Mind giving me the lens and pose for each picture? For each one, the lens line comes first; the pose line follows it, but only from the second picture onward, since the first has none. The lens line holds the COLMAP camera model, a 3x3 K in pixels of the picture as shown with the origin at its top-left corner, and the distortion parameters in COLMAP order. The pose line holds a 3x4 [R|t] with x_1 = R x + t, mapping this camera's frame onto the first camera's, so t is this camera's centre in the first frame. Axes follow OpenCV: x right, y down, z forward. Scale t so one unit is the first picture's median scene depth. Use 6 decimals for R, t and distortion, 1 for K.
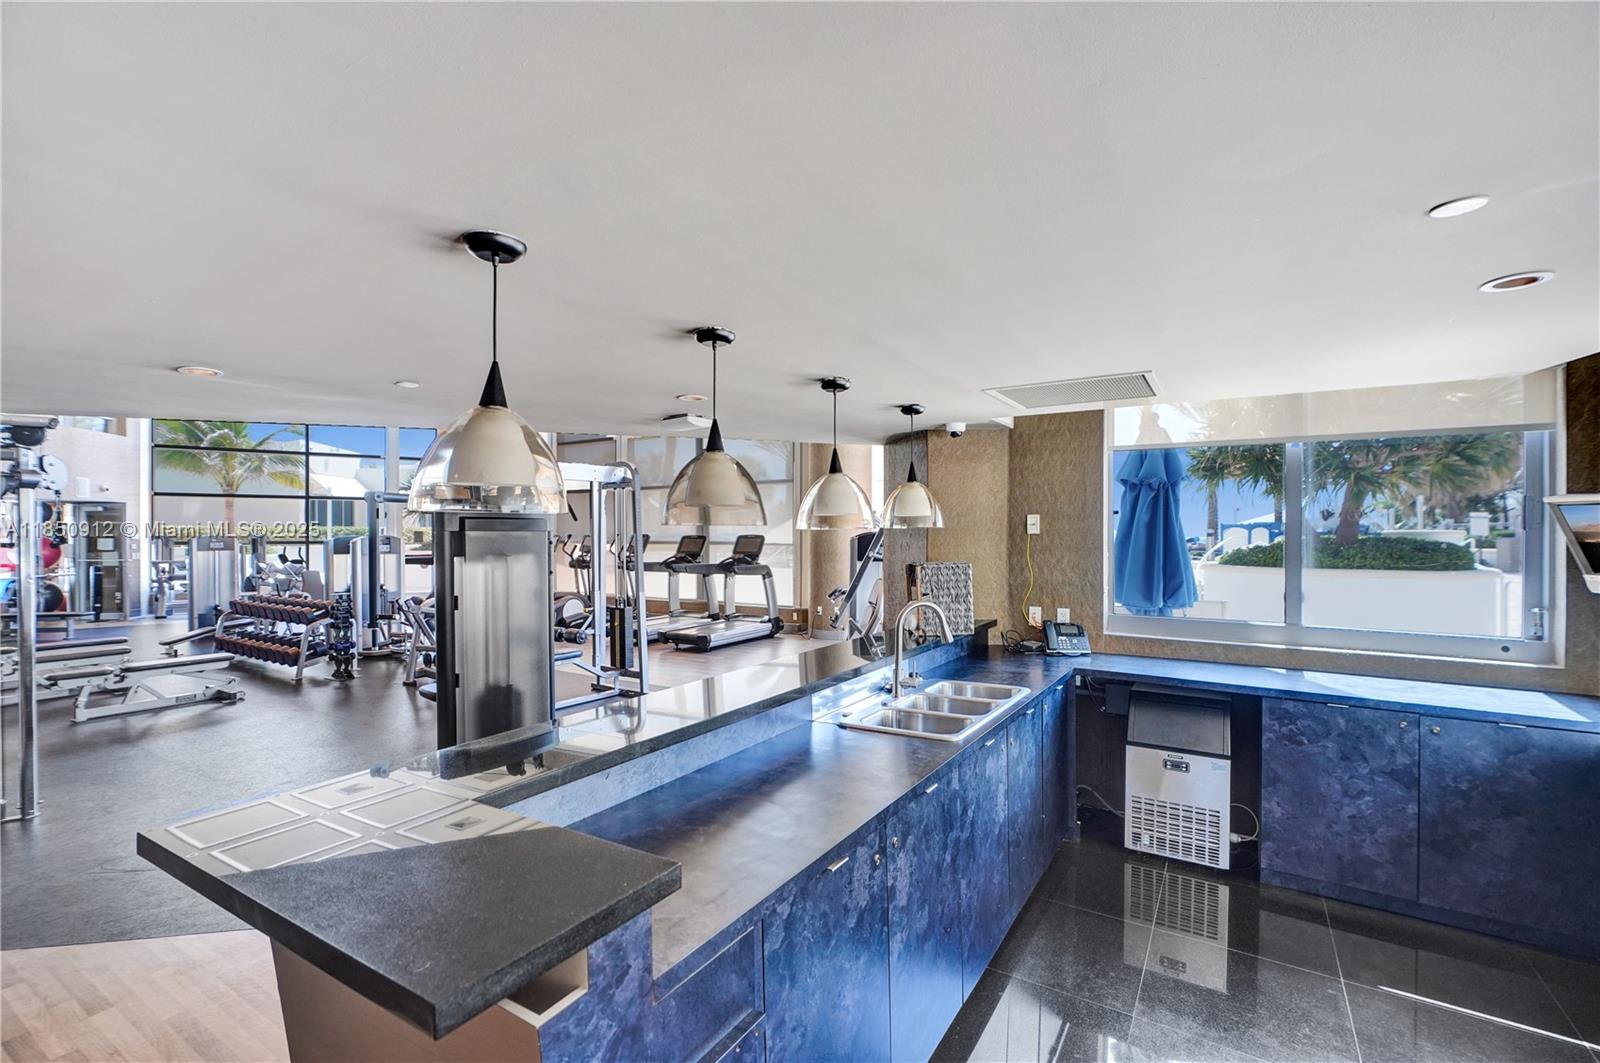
lens RADIAL K [[712.8, 0, 814.9], [0, 712.8, 526.1], [0, 0, 1]] dist [-0.006567, 0.003068]
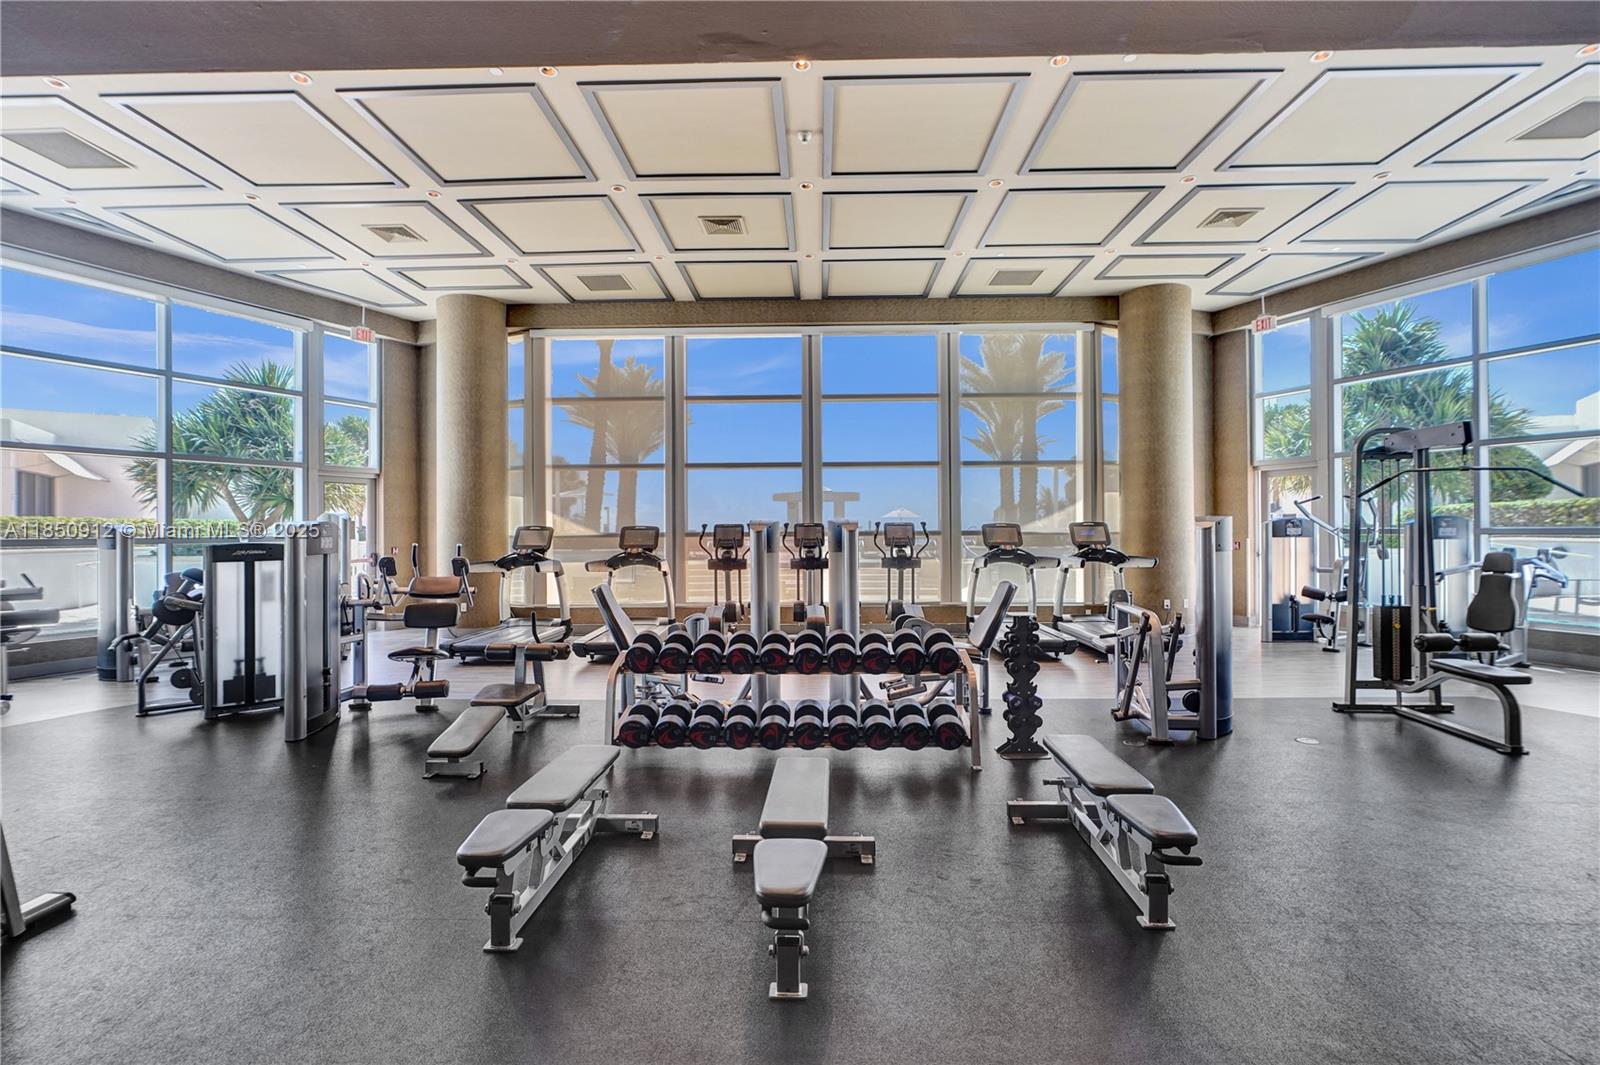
lens RADIAL K [[712.8, 0, 800.4], [0, 712.8, 545.7], [0, 0, 1]] dist [-0.006567, 0.003068]
pose [[0.867545, -0.015962, 0.497103, -1.621786], [-0.001893, 0.999372, 0.035393, 0.011909], [-0.497355, -0.031646, 0.866970, 0.434507]]
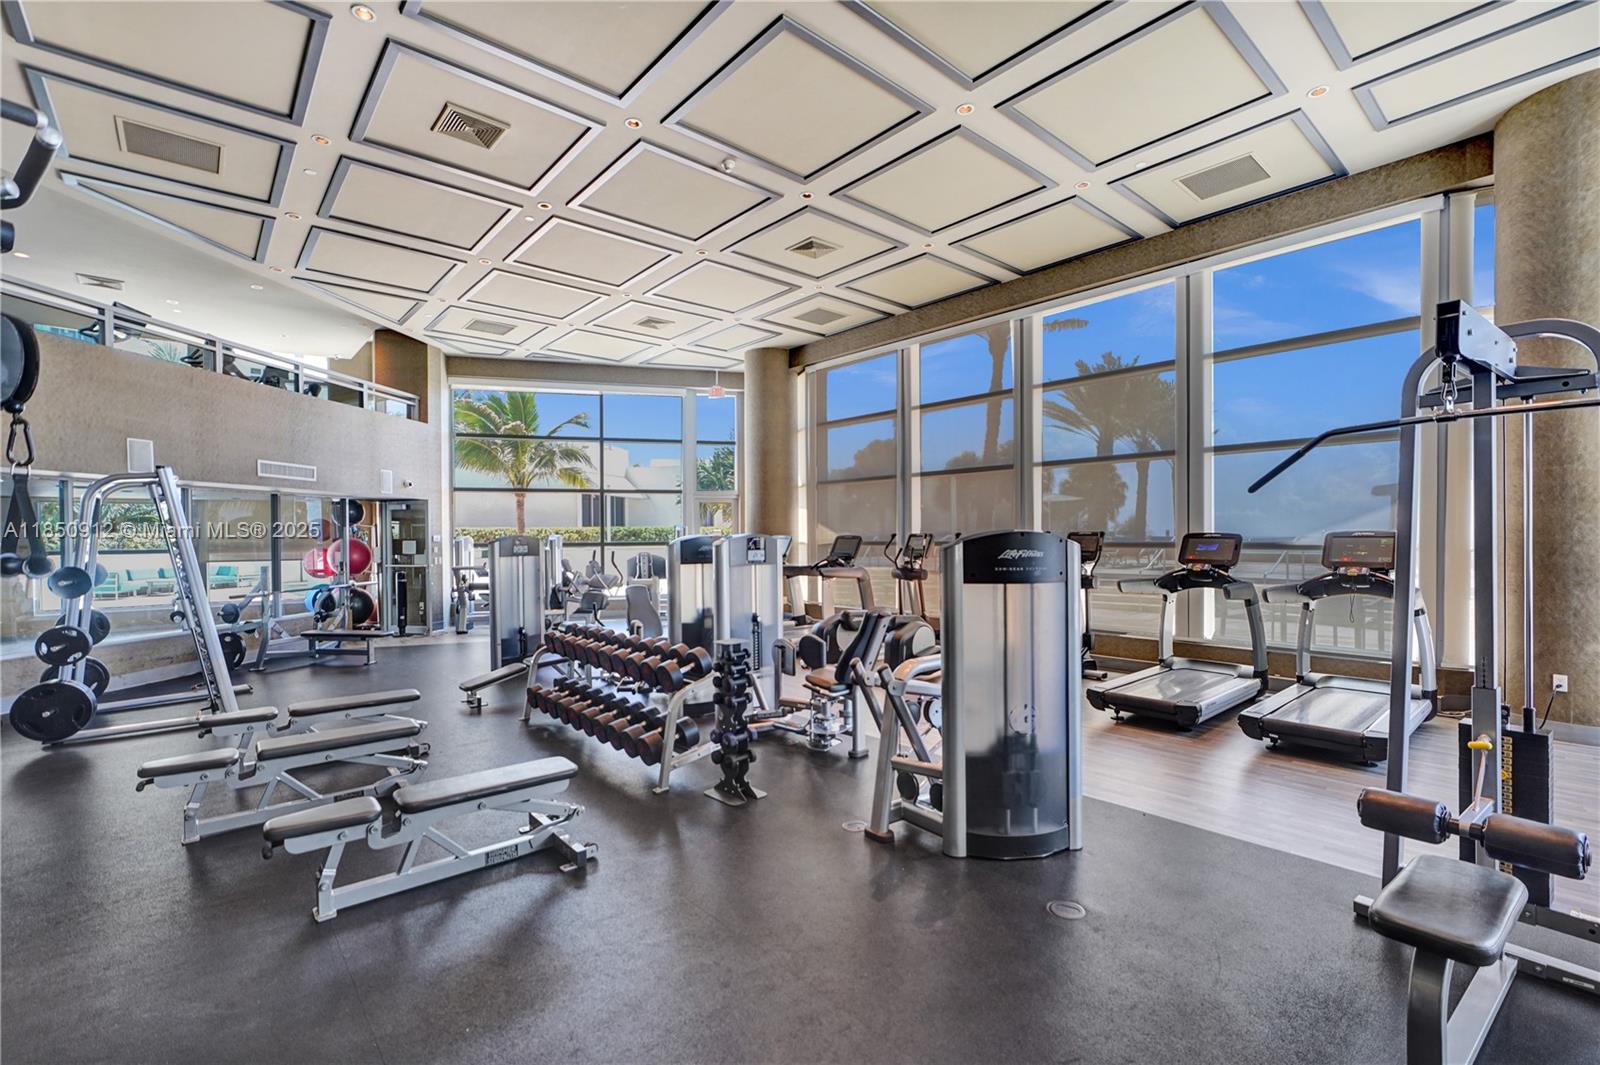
lens RADIAL K [[712.8, 0, 801.4], [0, 712.8, 535.7], [0, 0, 1]] dist [-0.006567, 0.003068]
pose [[0.955599, -0.002409, -0.294662, -0.277572], [0.005097, 0.999952, 0.008353, 0.006645], [0.294628, -0.009484, 0.955565, 0.302971]]
